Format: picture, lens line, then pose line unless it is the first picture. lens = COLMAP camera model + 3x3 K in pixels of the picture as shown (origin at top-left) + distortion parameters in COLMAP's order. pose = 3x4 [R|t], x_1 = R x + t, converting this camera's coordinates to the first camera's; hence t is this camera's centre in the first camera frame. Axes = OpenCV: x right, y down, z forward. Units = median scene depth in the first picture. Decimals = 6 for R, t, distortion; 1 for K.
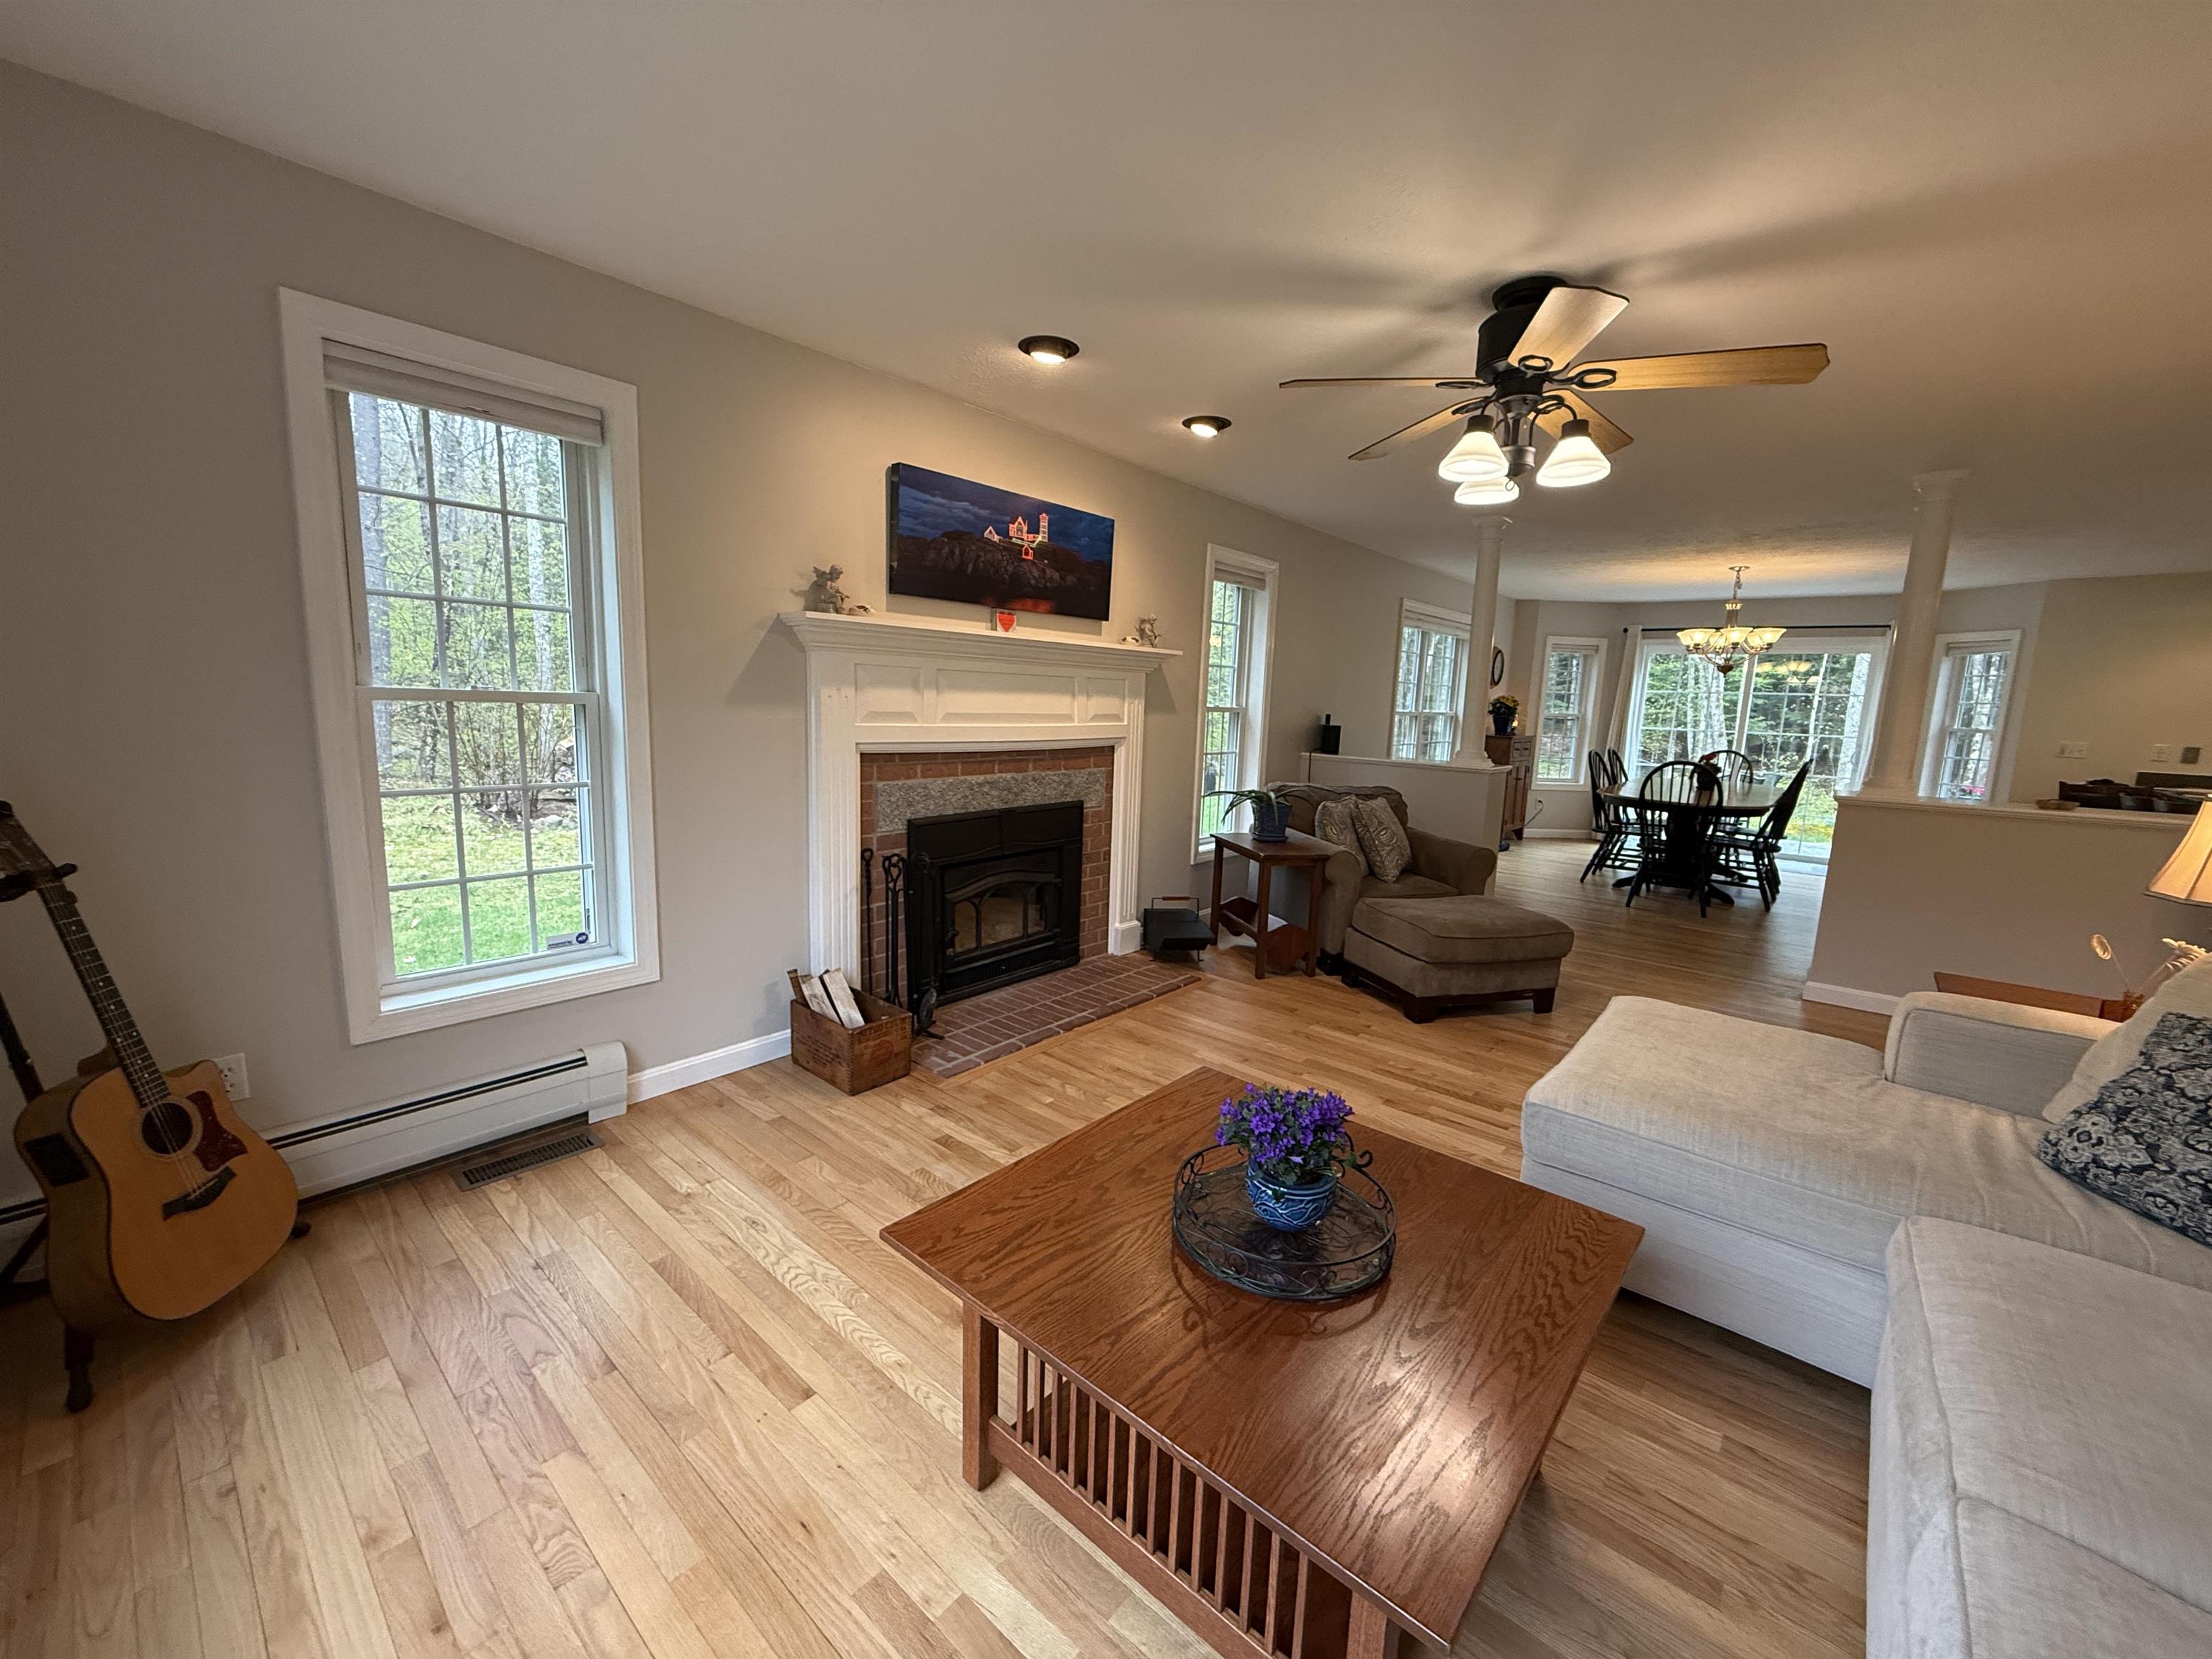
lens RADIAL K [[875.2, 0, 1097.5], [0, 875.2, 828.5], [0, 0, 1]] dist [-0.000290, -0.000993]
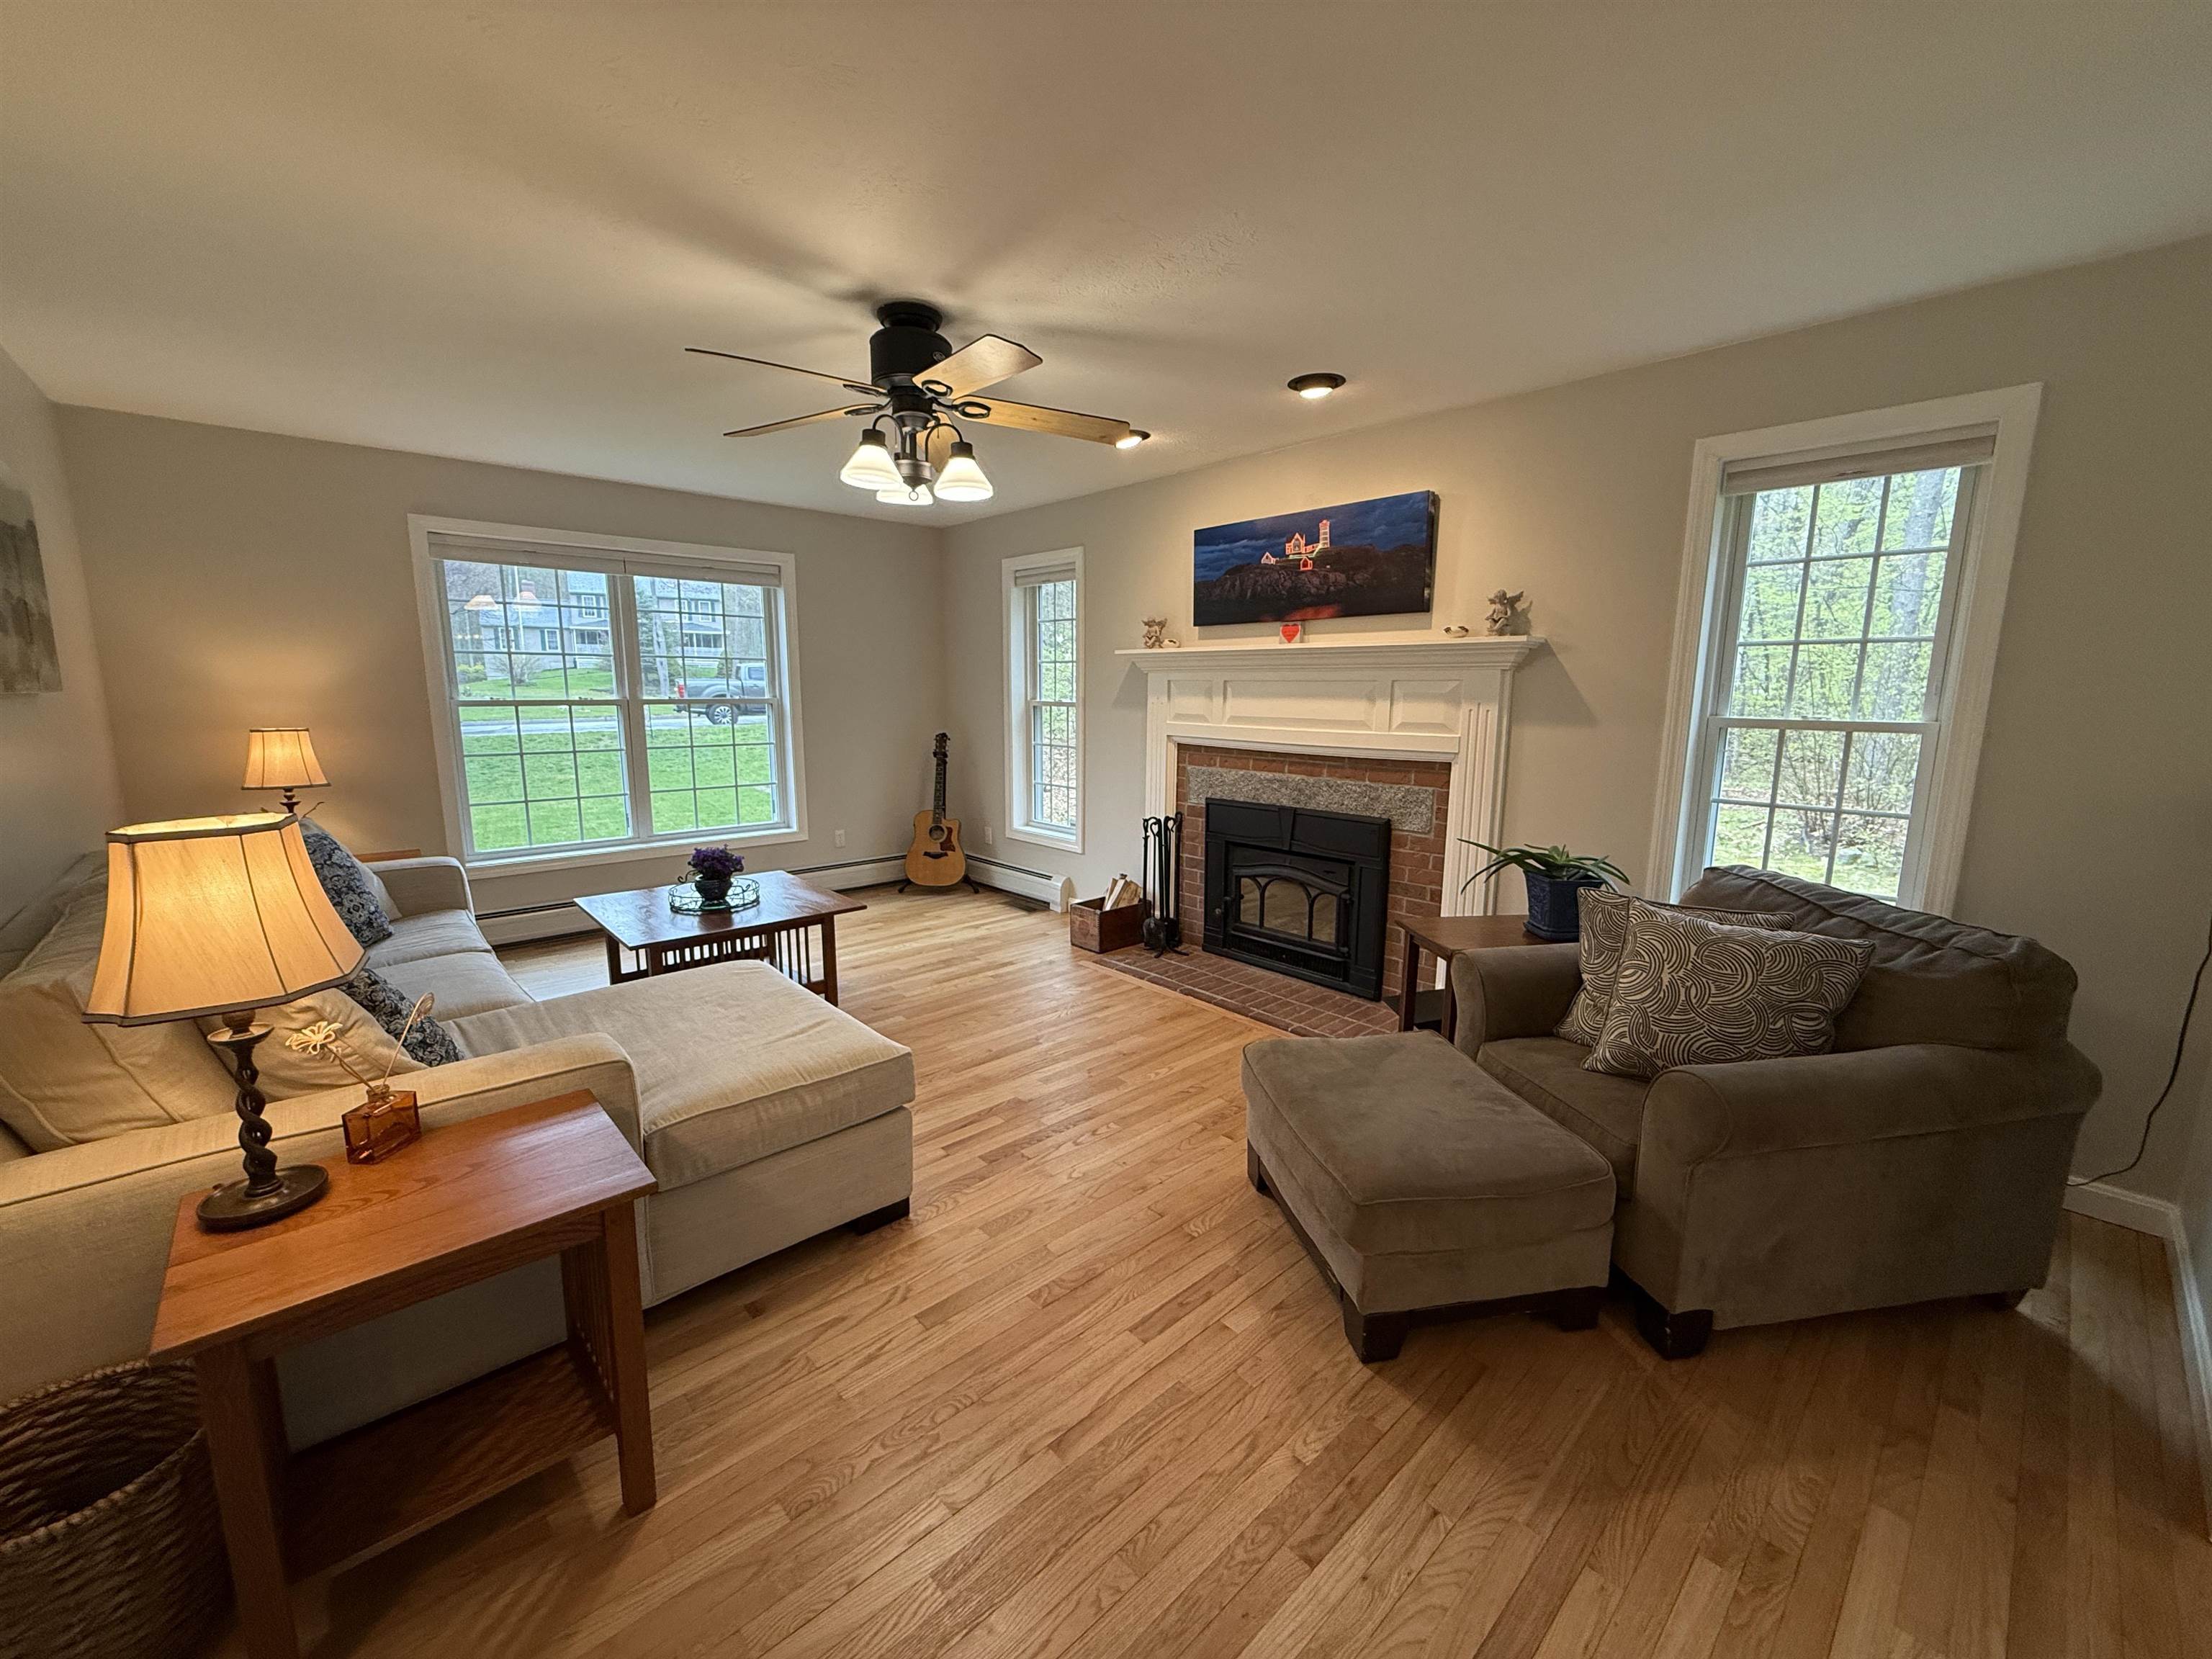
lens RADIAL K [[875.2, 0, 1097.5], [0, 875.2, 828.5], [0, 0, 1]] dist [-0.000290, -0.000993]
pose [[-0.122698, 0.125861, -0.984431, 1.022037], [-0.158042, 0.976790, 0.144582, -0.119755], [0.979780, 0.173321, -0.099958, 0.919901]]
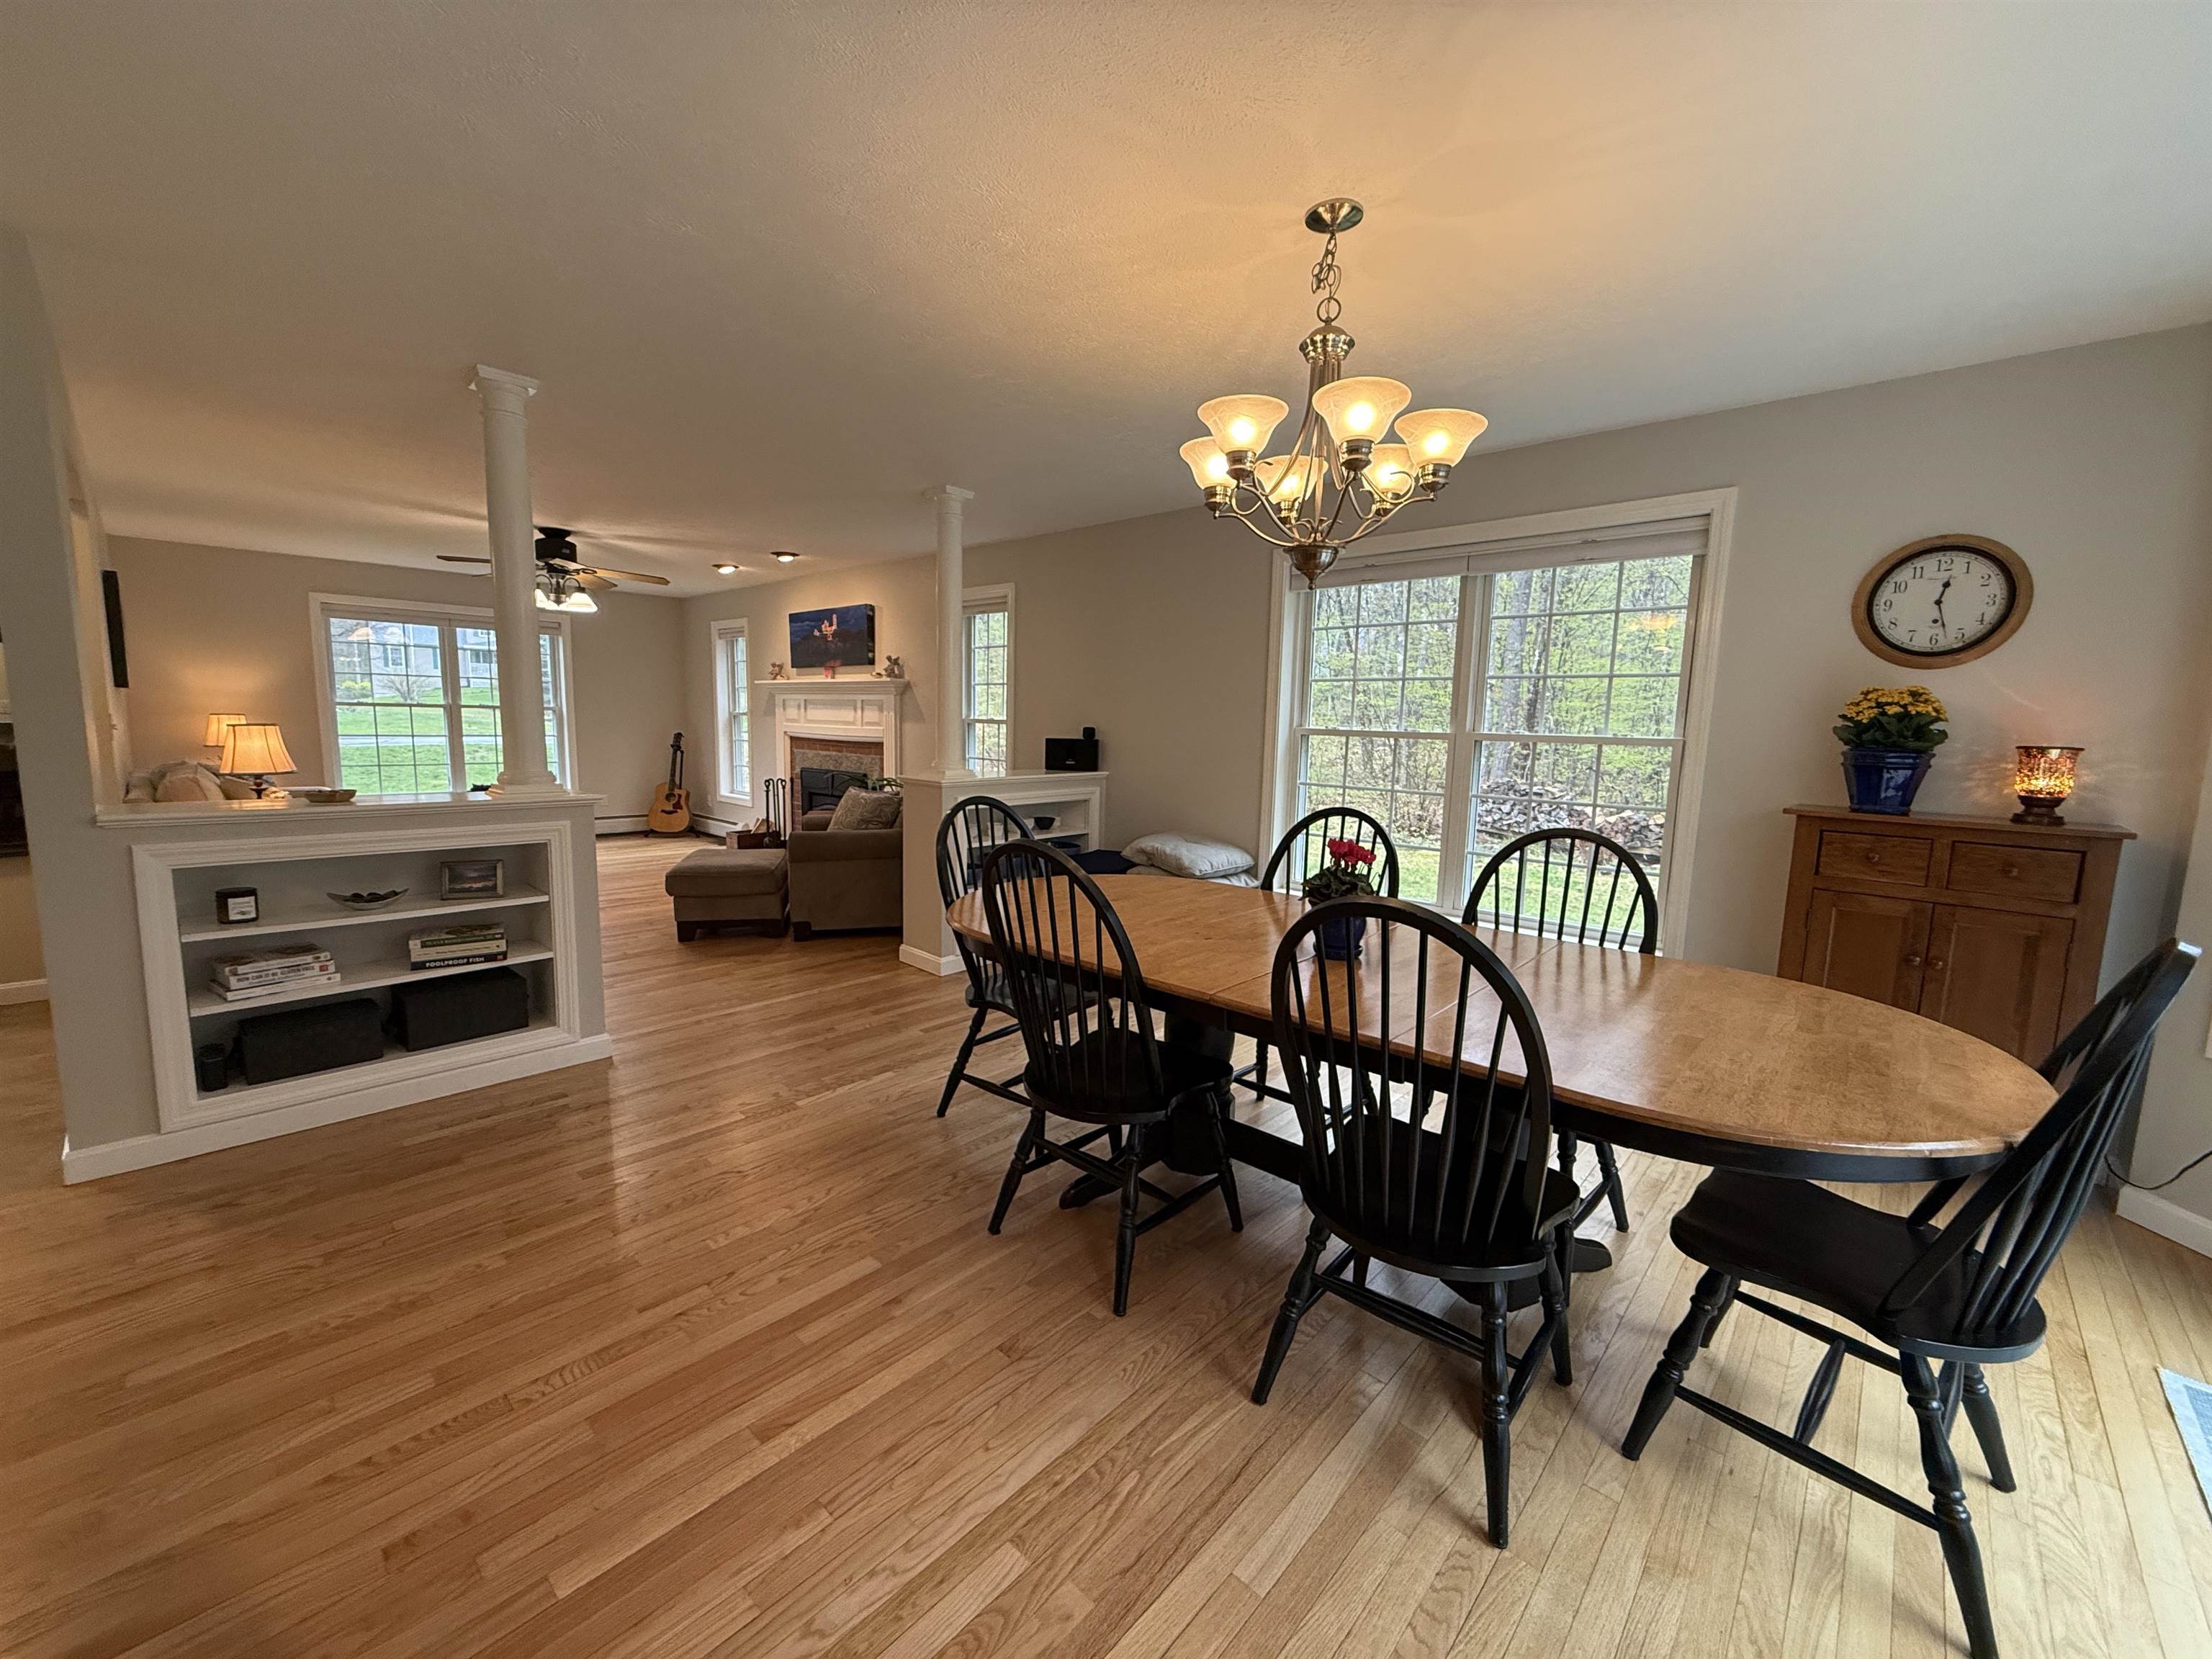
lens RADIAL K [[876.4, 0, 1100.2], [0, 876.4, 828.9], [0, 0, 1]] dist [-0.000020, 0.000178]
pose [[-0.040815, 0.088903, -0.995204, 1.864144], [-0.175959, 0.979827, 0.094746, -0.189539], [0.983551, 0.178982, -0.024348, 1.718088]]
